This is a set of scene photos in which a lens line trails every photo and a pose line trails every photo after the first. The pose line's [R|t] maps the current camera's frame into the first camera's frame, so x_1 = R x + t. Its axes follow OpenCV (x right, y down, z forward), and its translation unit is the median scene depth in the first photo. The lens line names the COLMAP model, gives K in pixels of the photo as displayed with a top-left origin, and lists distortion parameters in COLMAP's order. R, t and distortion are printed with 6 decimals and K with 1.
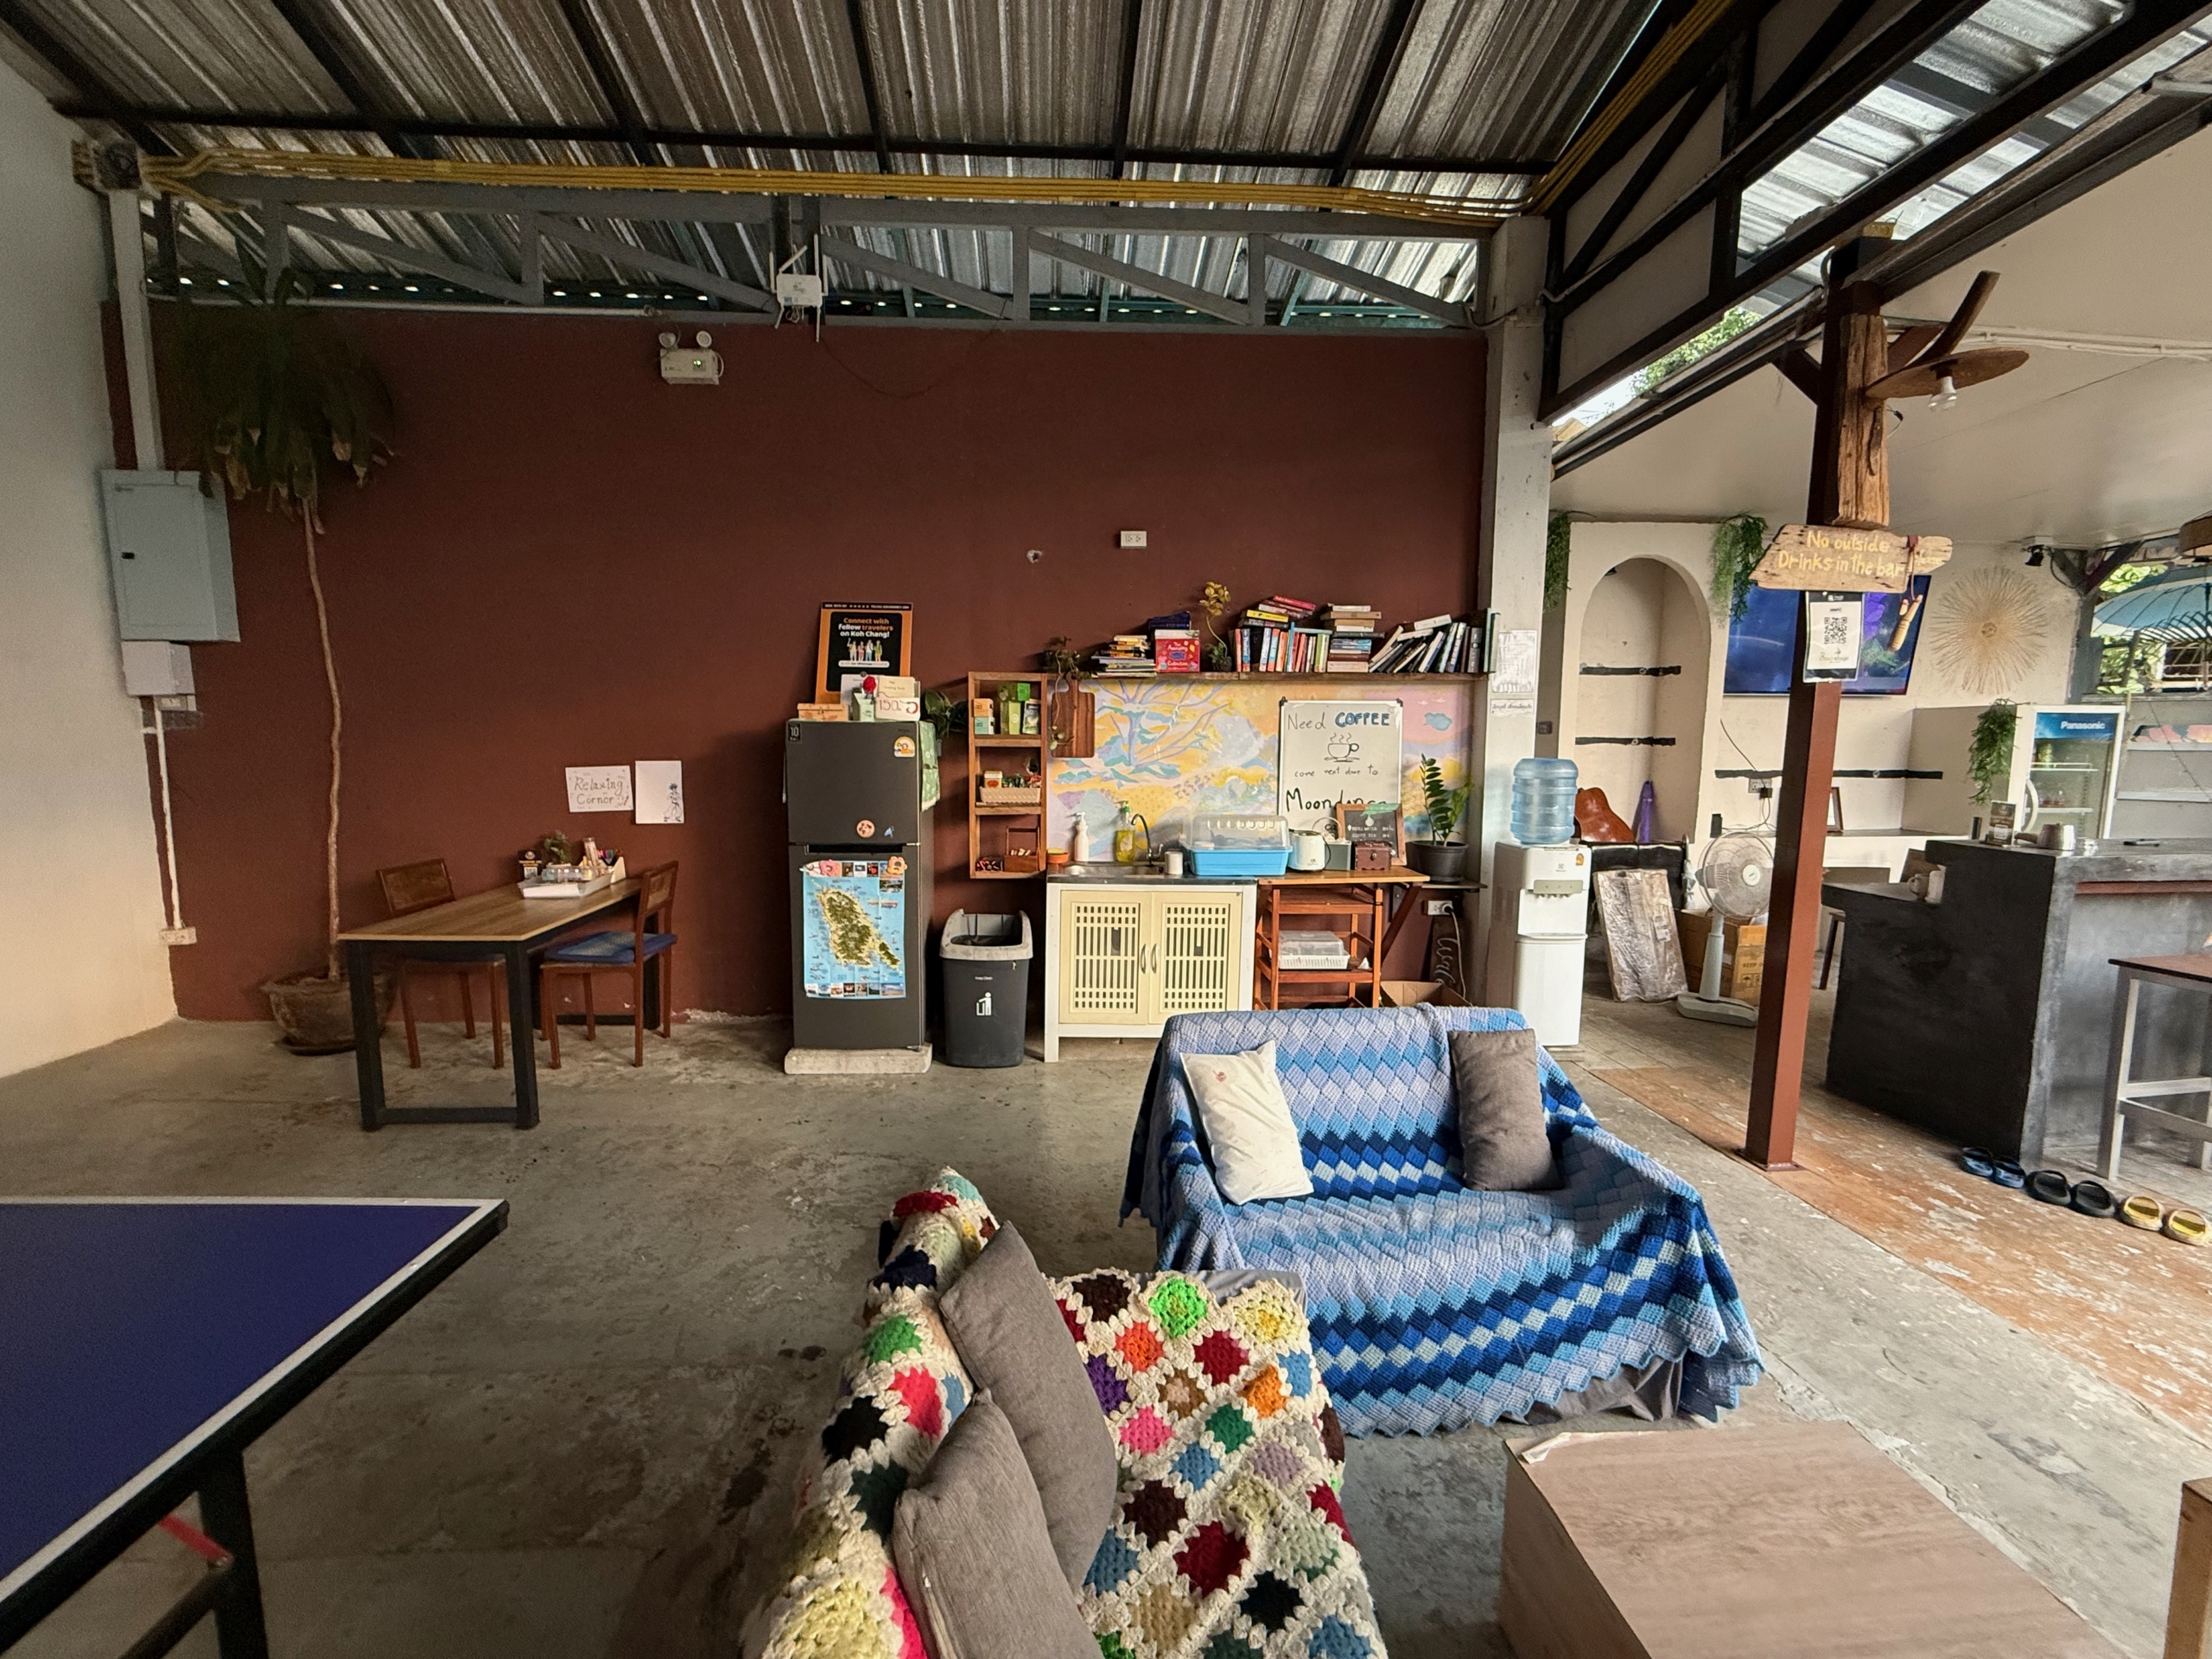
lens RADIAL K [[887.8, 0, 1106.0], [0, 887.8, 829.5], [0, 0, 1]] dist [-0.001411, -0.000288]
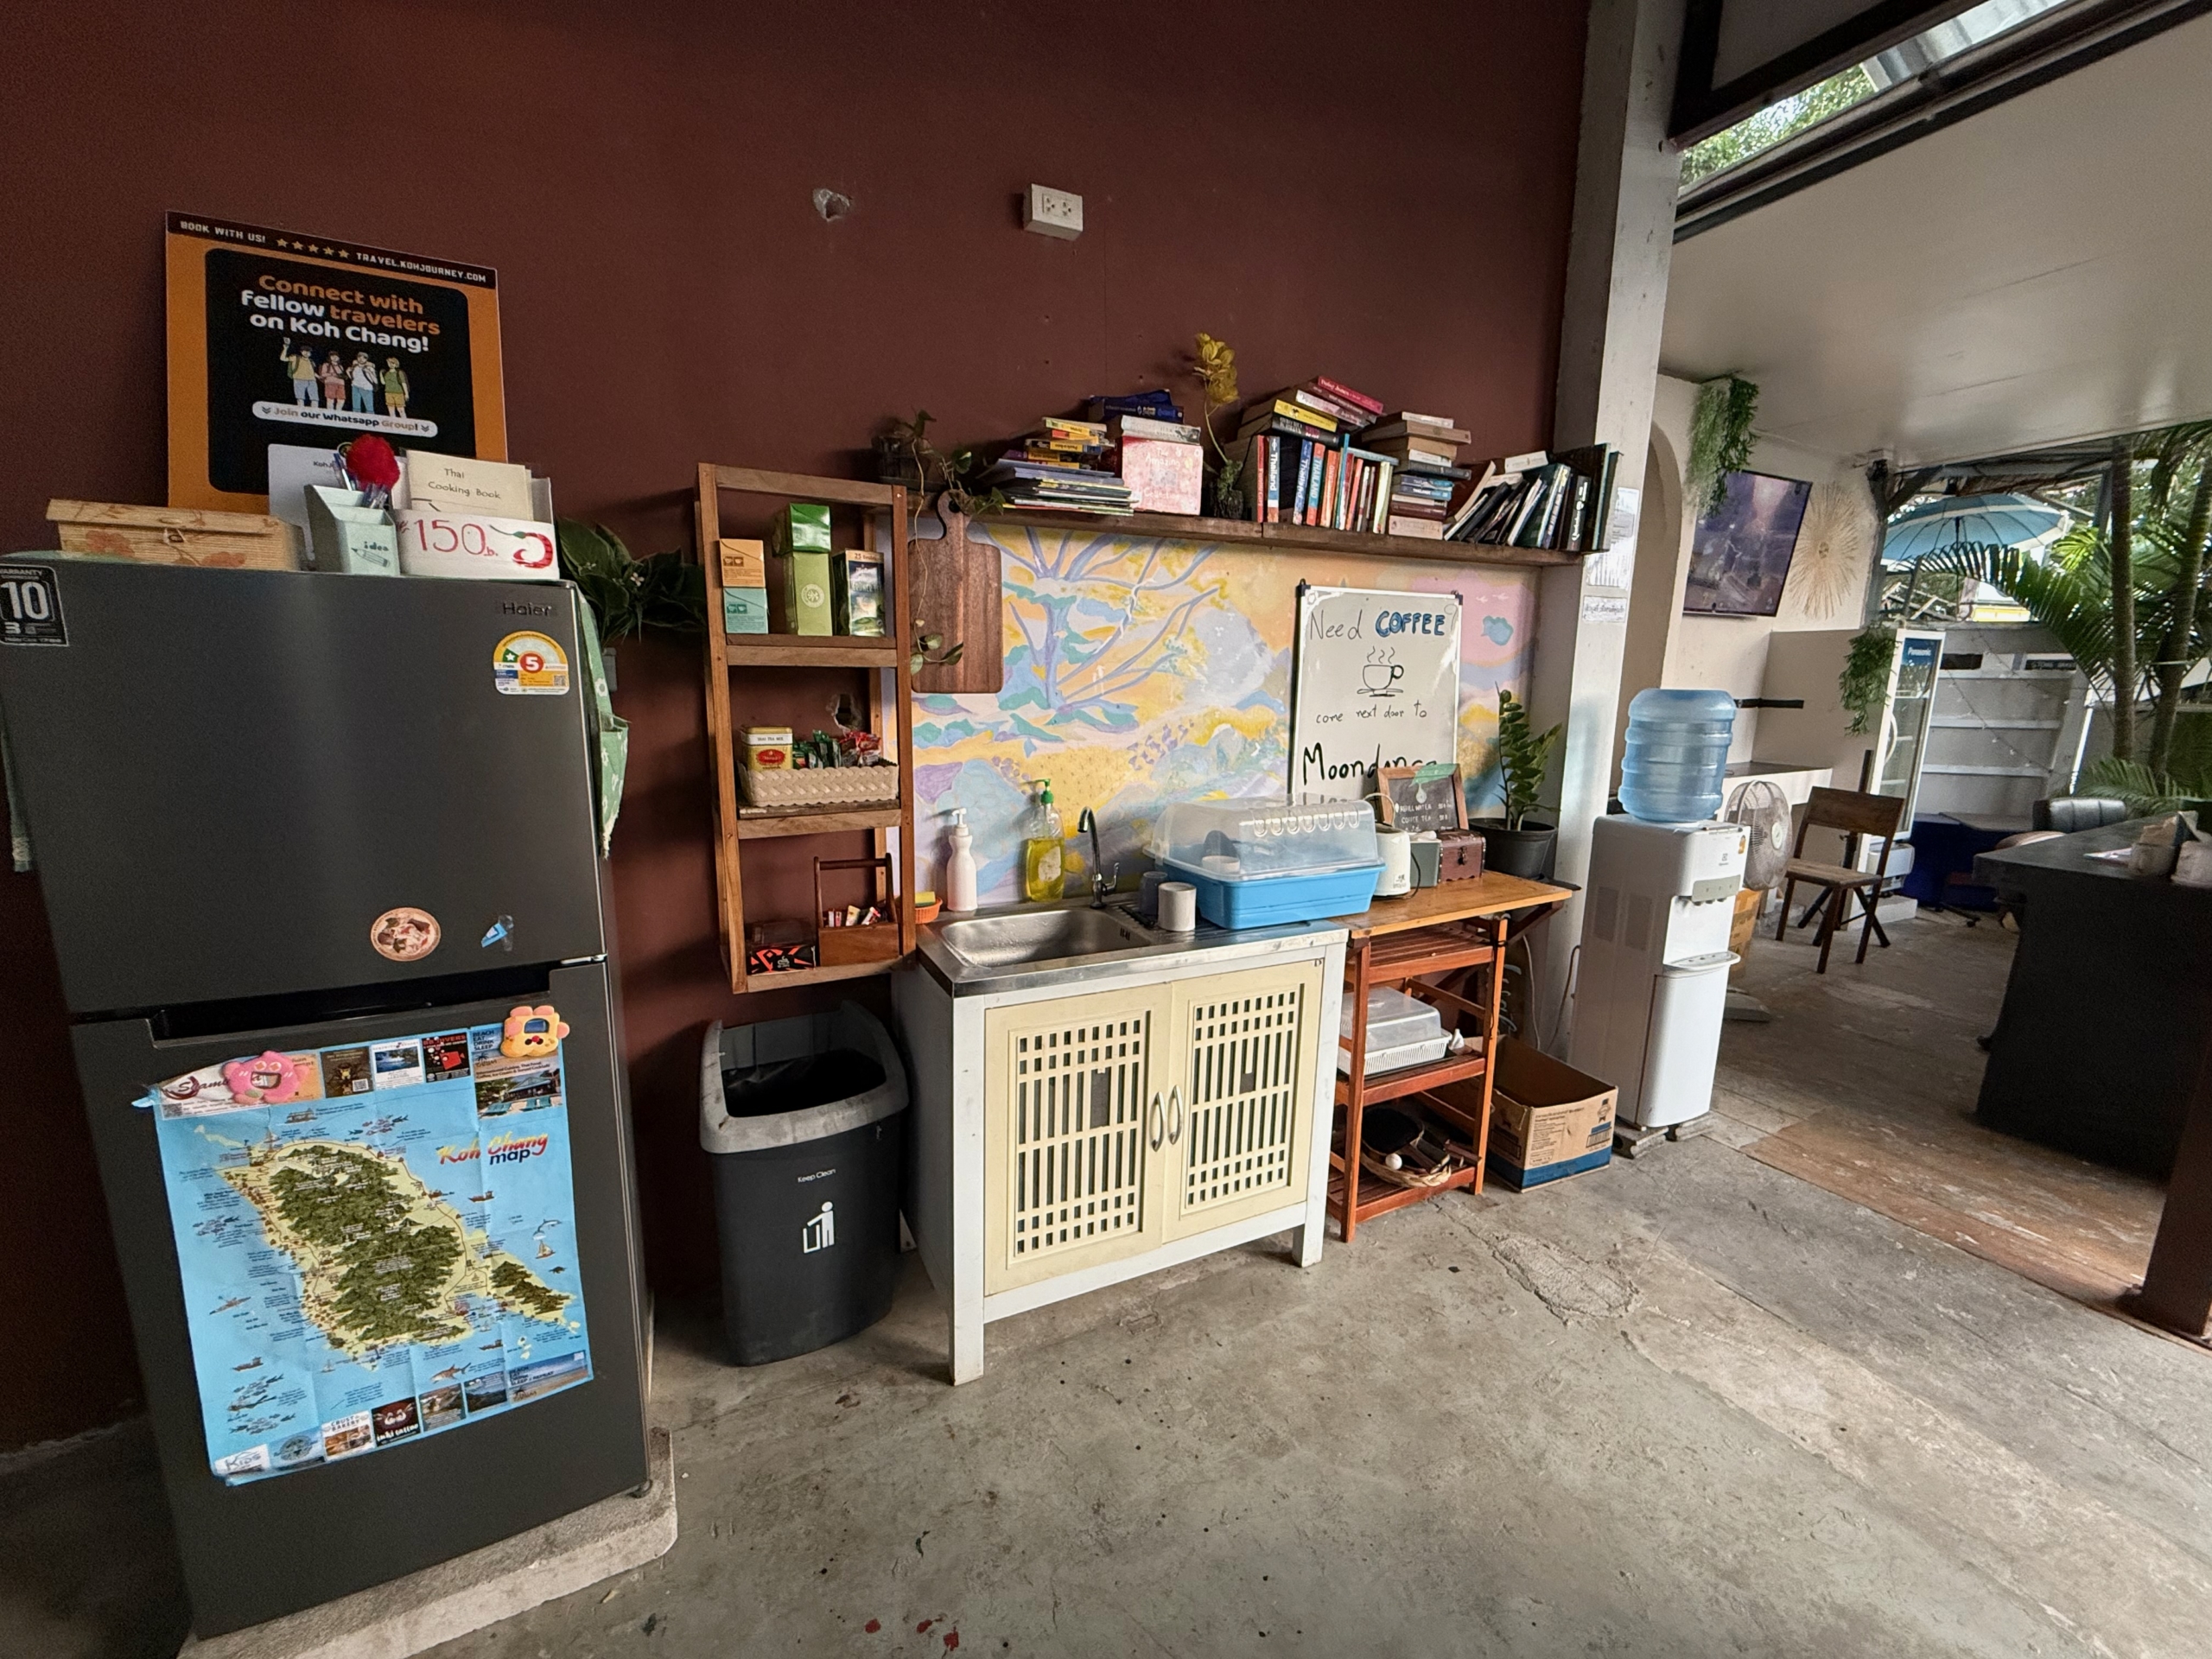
lens RADIAL K [[887.8, 0, 1106.0], [0, 887.8, 829.5], [0, 0, 1]] dist [-0.001411, -0.000288]
pose [[0.917230, -0.066832, 0.392711, -0.149362], [0.035336, 0.995590, 0.086897, -0.048896], [-0.396787, -0.065827, 0.915547, 0.560684]]
